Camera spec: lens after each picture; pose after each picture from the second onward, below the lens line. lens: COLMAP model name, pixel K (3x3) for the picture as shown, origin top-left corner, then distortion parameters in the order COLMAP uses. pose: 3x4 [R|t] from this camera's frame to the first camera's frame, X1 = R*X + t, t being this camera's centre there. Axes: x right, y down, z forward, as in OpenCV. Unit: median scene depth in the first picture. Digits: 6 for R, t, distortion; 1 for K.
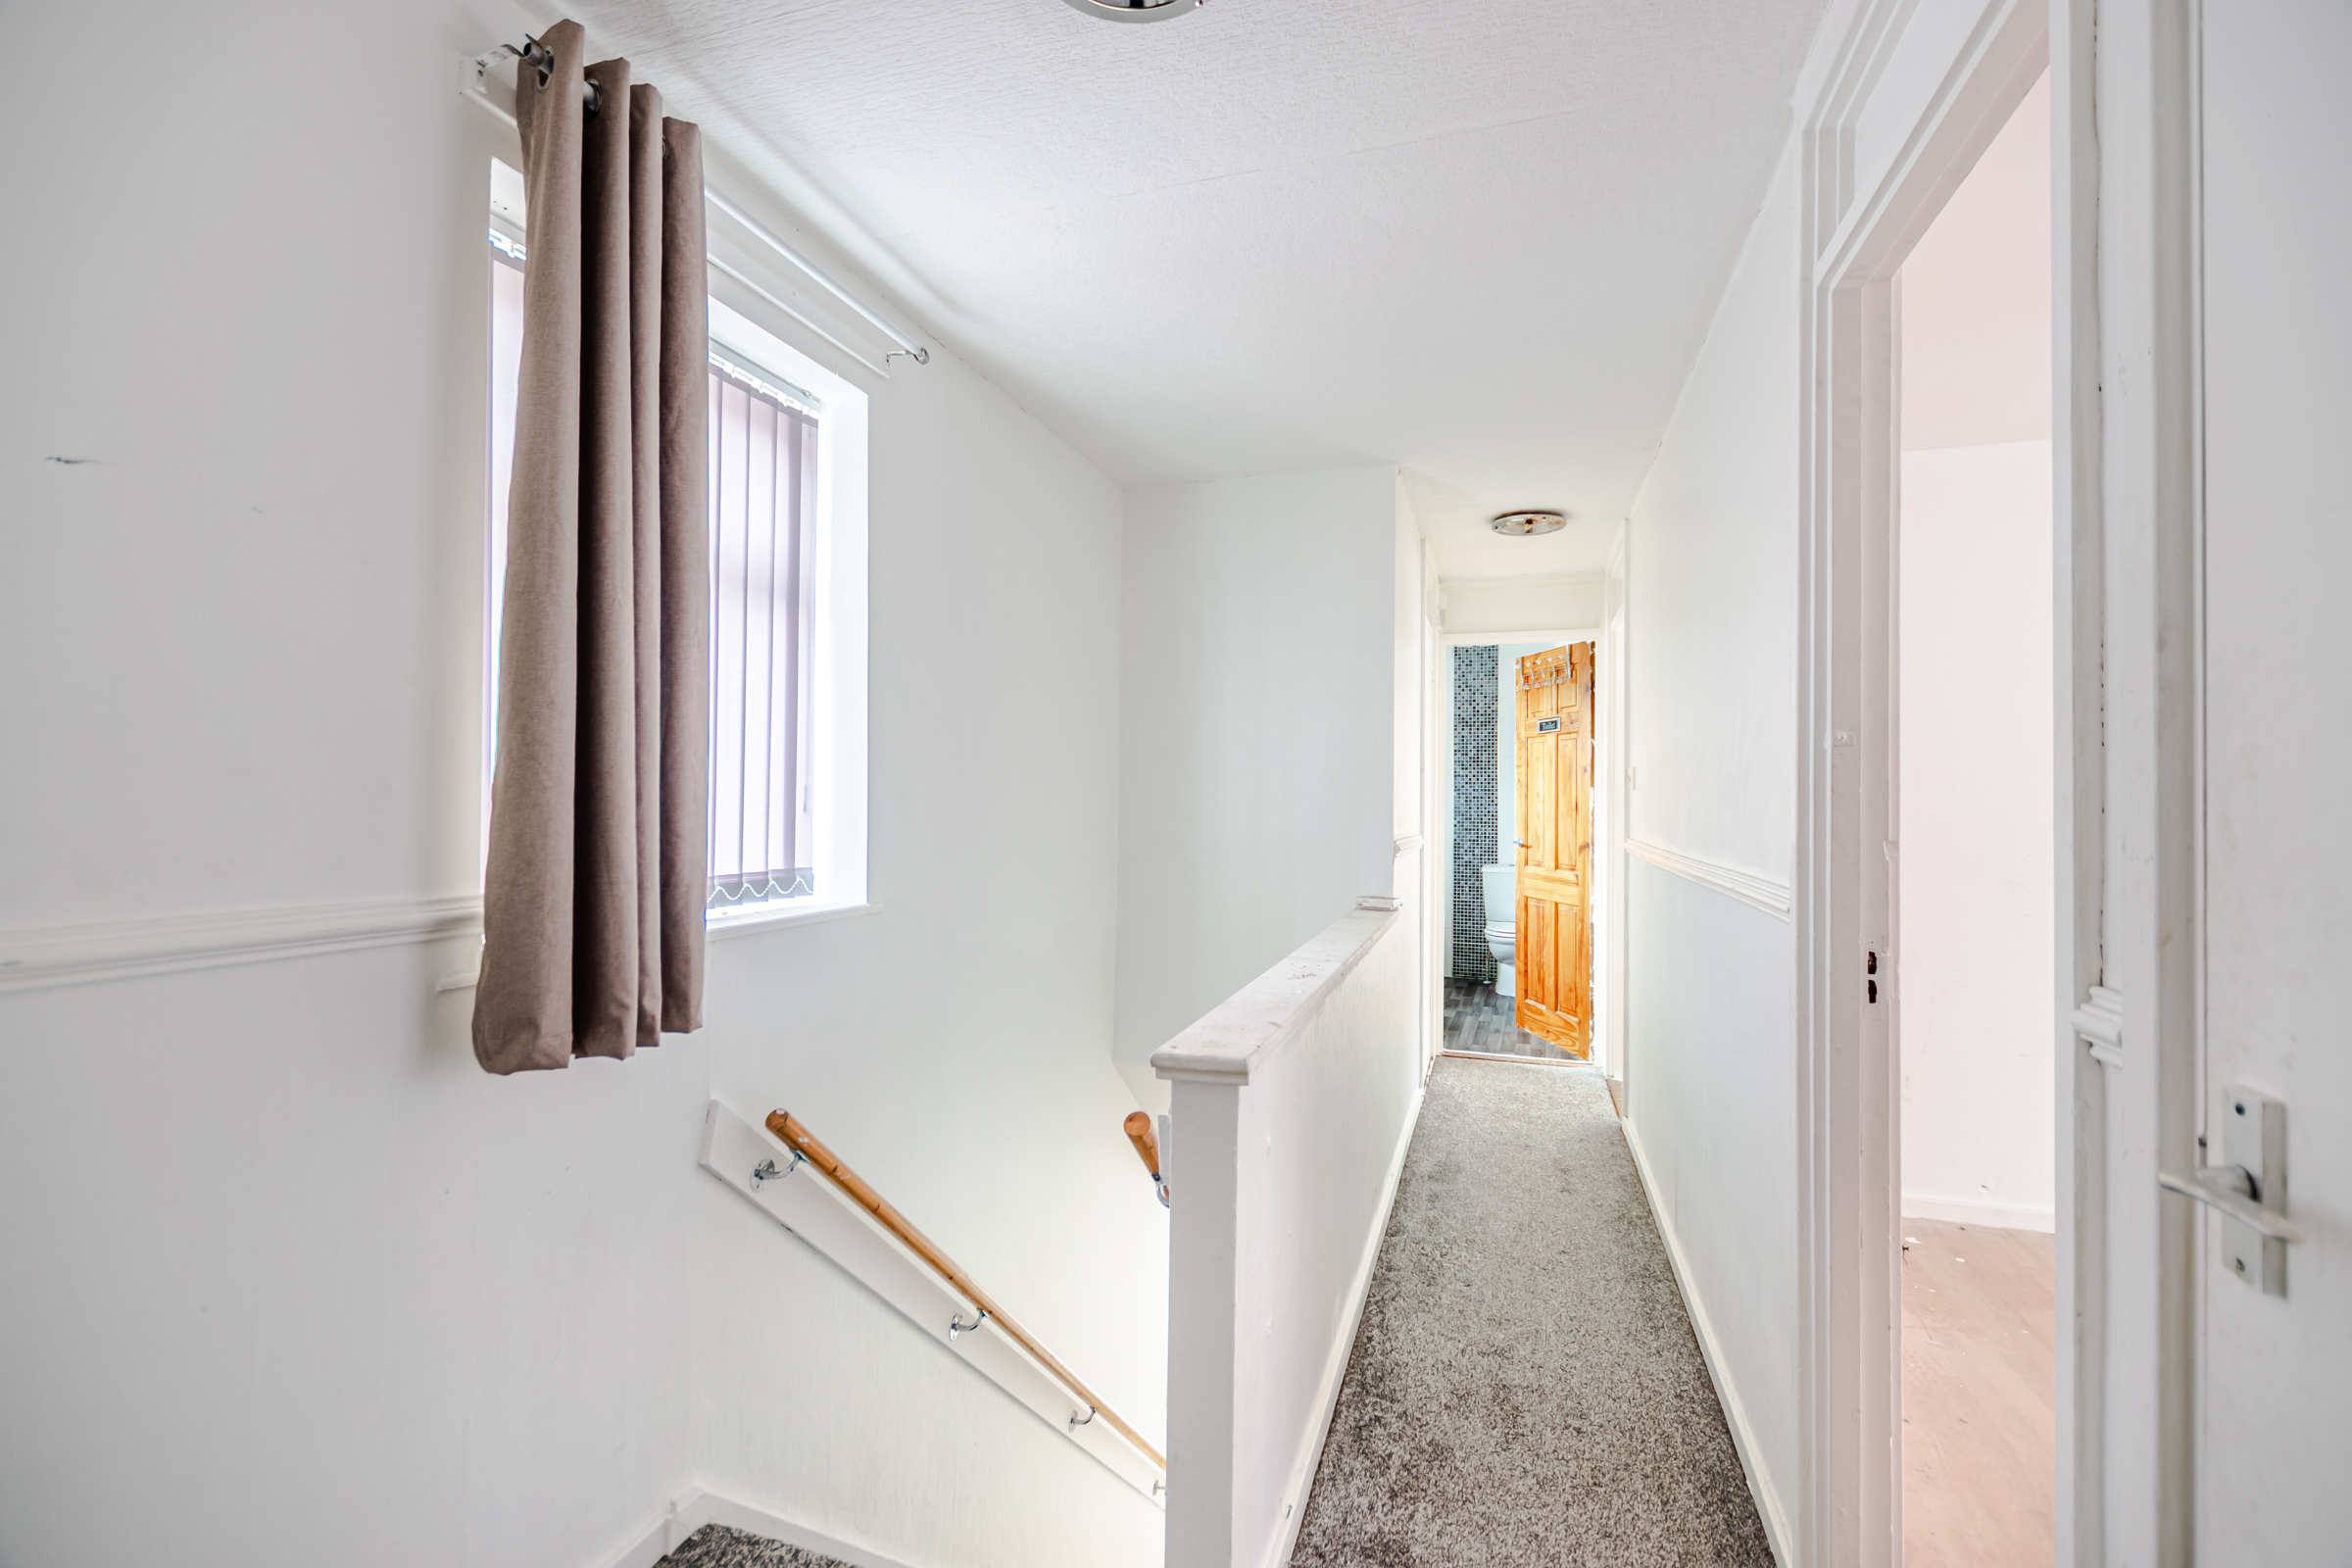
lens RADIAL K [[1021.8, 0, 1187.1], [0, 1021.8, 790.1], [0, 0, 1]] dist [0.003984, 0.000203]
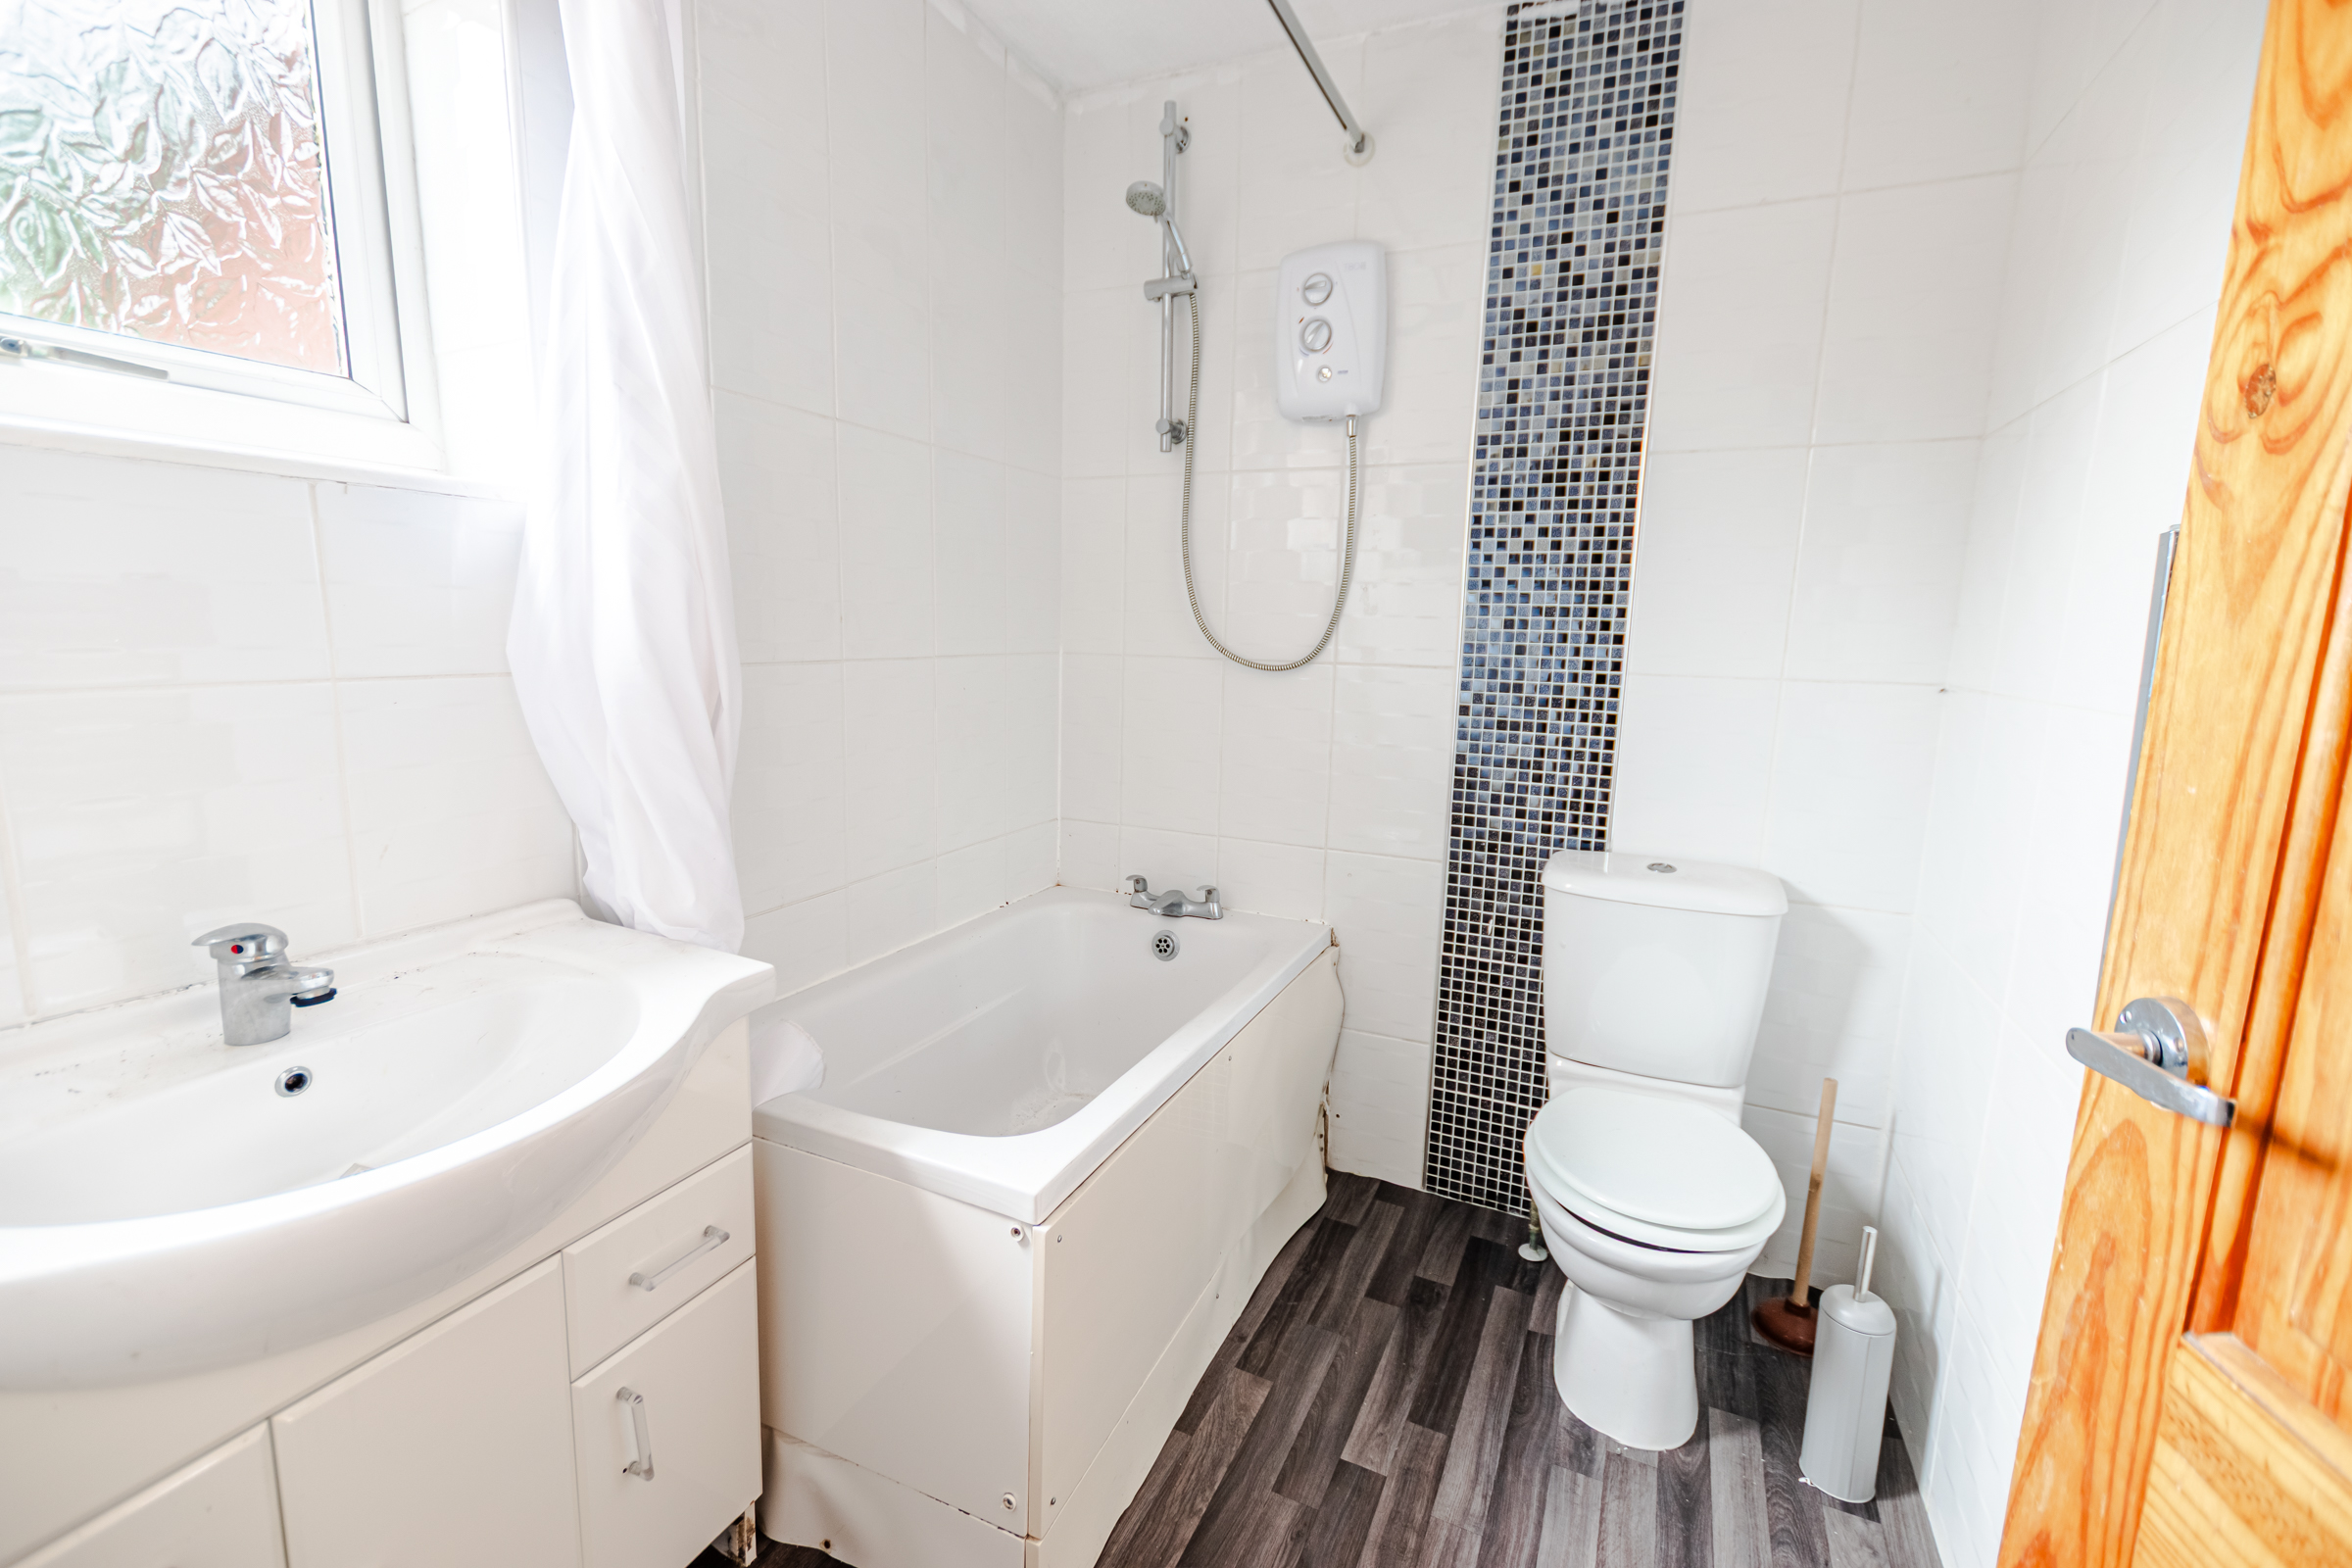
lens RADIAL K [[1021.8, 0, 1159.7], [0, 1021.8, 775.7], [0, 0, 1]] dist [0.003984, 0.000203]
pose [[0.987393, 0.041780, -0.152671, 0.223491], [-0.016563, 0.986512, 0.162848, 0.007754], [0.157416, -0.158266, 0.974768, 0.706478]]
